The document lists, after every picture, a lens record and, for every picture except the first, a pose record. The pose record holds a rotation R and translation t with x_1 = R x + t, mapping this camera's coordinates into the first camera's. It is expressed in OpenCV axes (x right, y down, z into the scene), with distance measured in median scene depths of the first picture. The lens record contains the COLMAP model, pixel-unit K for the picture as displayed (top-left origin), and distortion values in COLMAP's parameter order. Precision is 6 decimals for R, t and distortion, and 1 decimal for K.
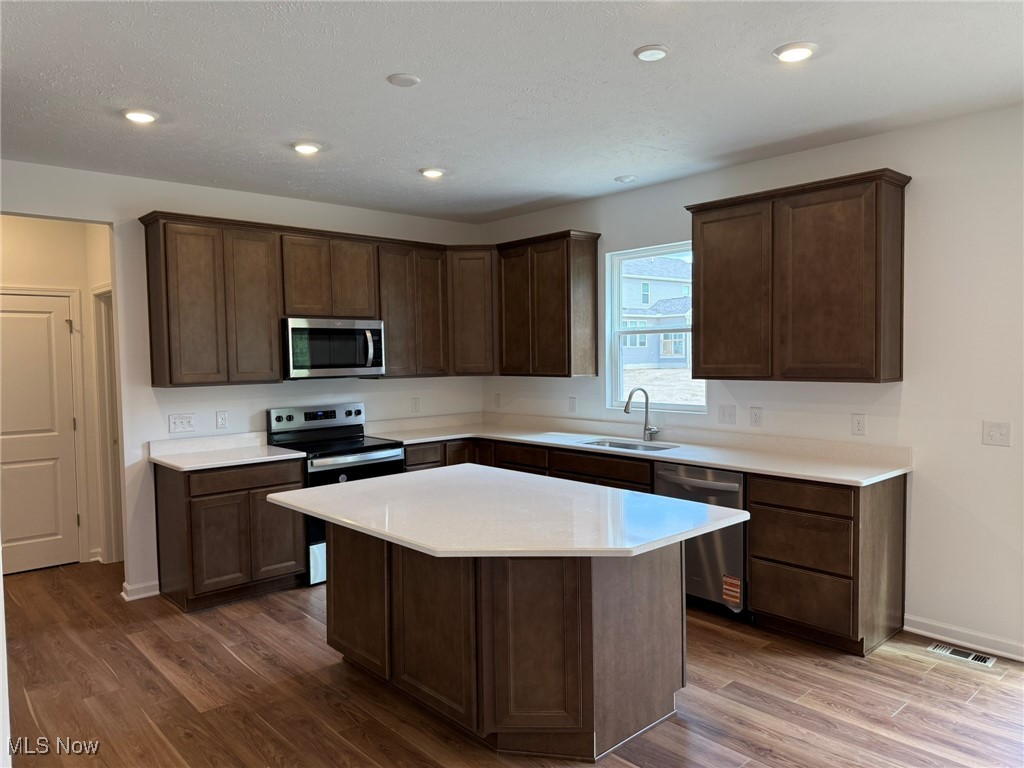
lens RADIAL K [[719.8, 0, 511.6], [0, 719.8, 385.7], [0, 0, 1]] dist [0.034329, 0.000121]
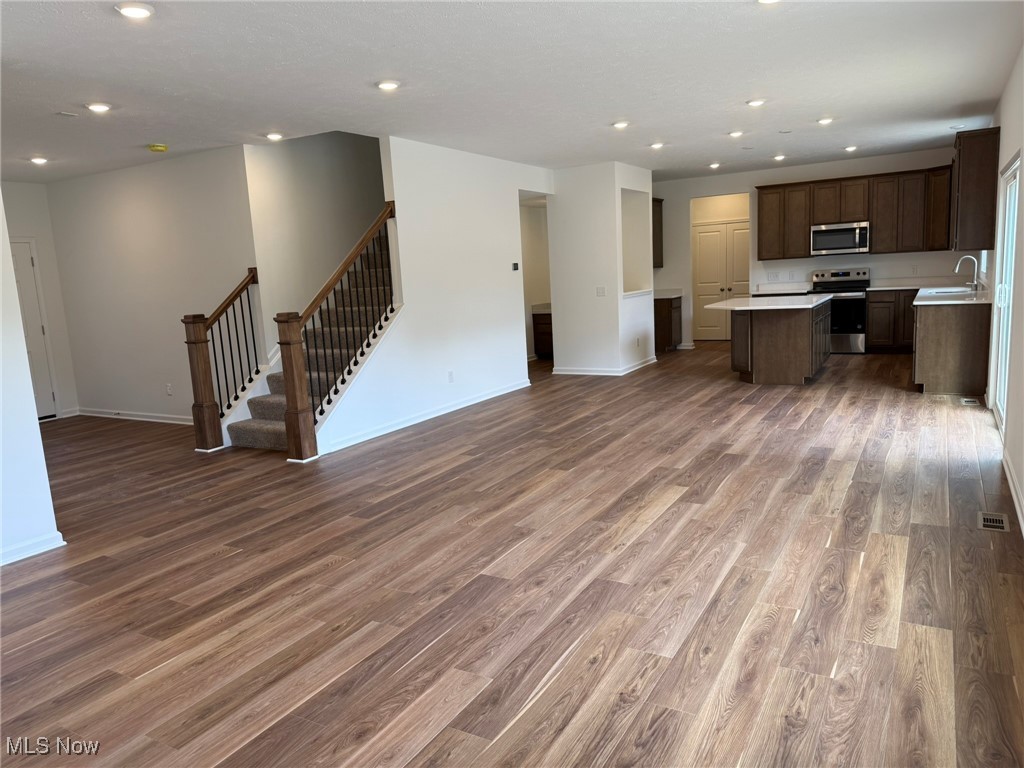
lens RADIAL K [[719.8, 0, 509.1], [0, 719.8, 384.4], [0, 0, 1]] dist [0.034329, 0.000121]
pose [[0.299778, 0.148829, -0.942329, 1.469381], [0.004751, 0.987511, 0.157476, 0.023874], [0.953997, -0.051685, 0.295327, -0.475016]]
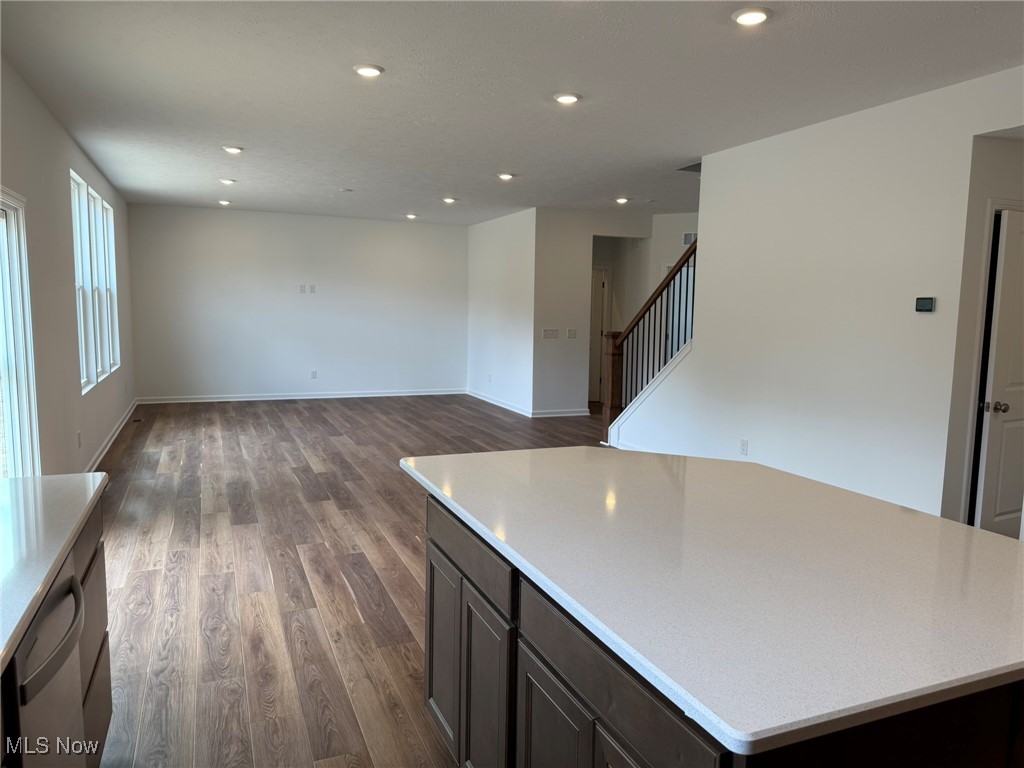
lens RADIAL K [[719.8, 0, 509.5], [0, 719.8, 385.3], [0, 0, 1]] dist [0.034329, 0.000121]
pose [[-0.942025, -0.034017, 0.333813, -0.054622], [0.017150, 0.988666, 0.149147, -0.025686], [-0.335103, 0.146226, -0.930765, 1.048010]]
